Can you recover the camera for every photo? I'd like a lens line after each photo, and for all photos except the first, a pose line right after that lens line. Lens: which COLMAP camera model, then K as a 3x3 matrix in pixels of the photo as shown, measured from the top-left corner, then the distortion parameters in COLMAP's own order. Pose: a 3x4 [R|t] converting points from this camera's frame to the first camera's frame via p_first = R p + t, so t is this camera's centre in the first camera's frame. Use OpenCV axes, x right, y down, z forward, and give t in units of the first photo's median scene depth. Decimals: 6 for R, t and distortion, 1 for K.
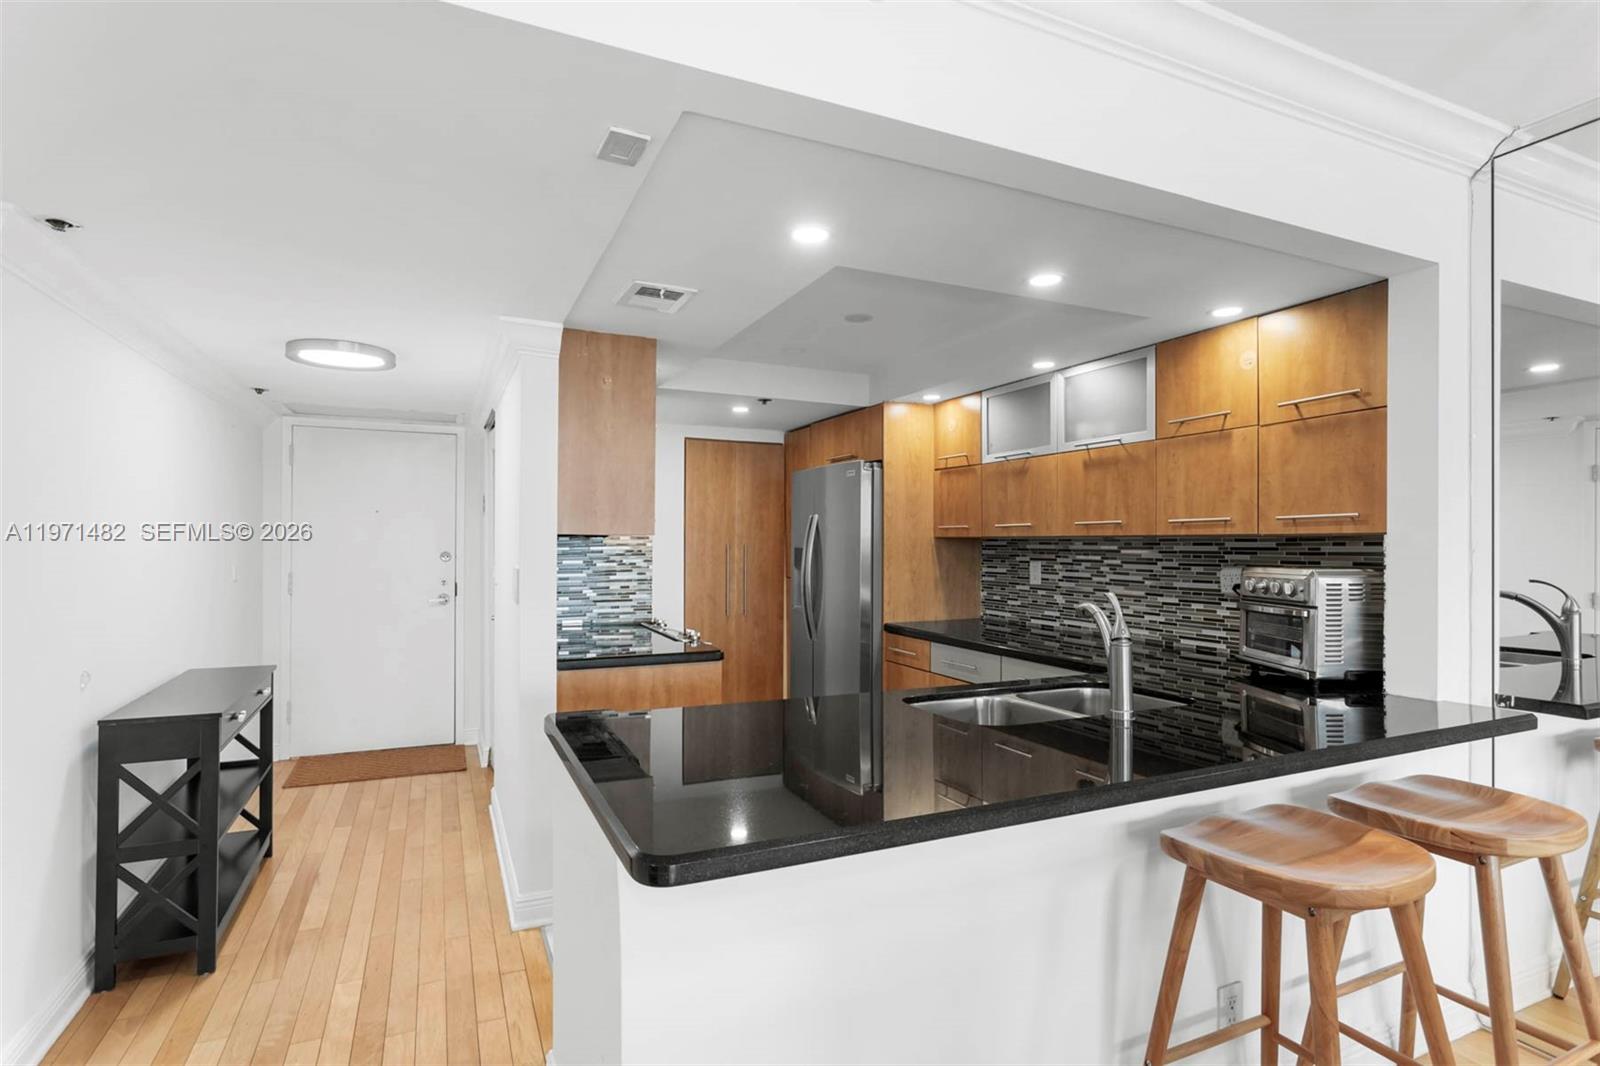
lens RADIAL K [[796.9, 0, 799.3], [0, 796.9, 535.4], [0, 0, 1]] dist [-0.001174, 0.002616]
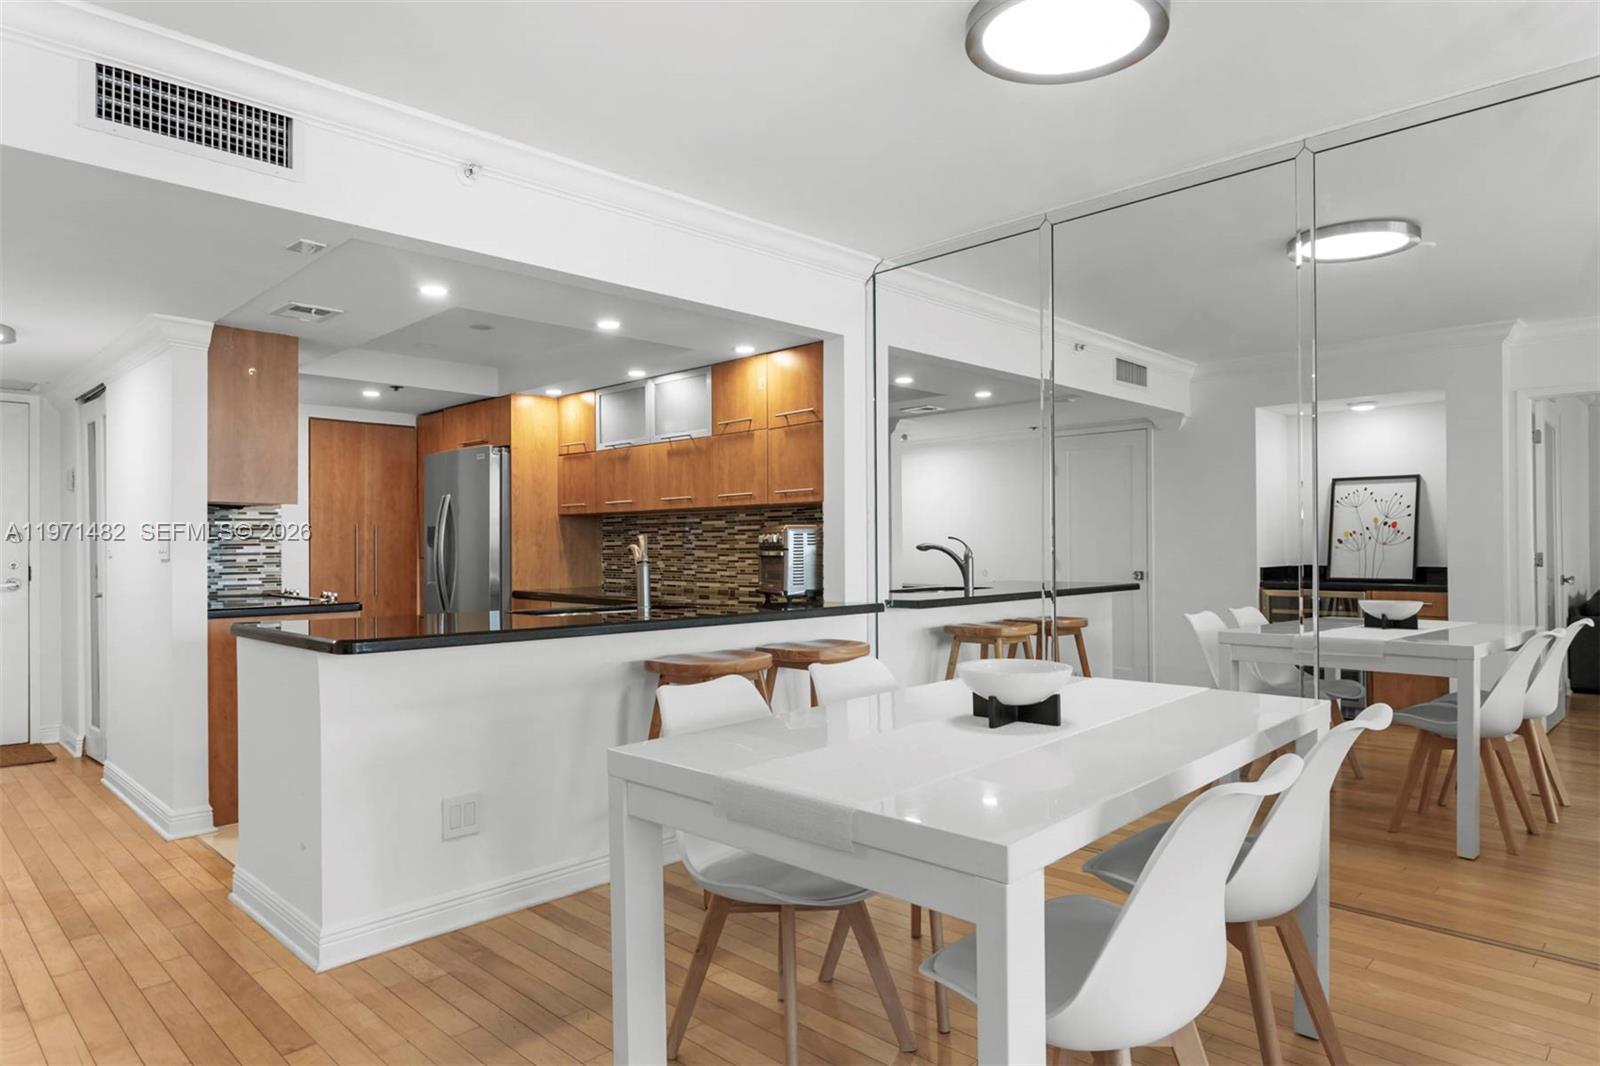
lens RADIAL K [[964.1, 0, 796.3], [0, 964.1, 538.2], [0, 0, 1]] dist [-0.004334, 0.005512]
pose [[0.937505, -0.004850, 0.347937, 0.011032], [0.004989, 0.999987, 0.000496, 0.045472], [-0.347935, 0.001271, 0.937518, -0.500478]]
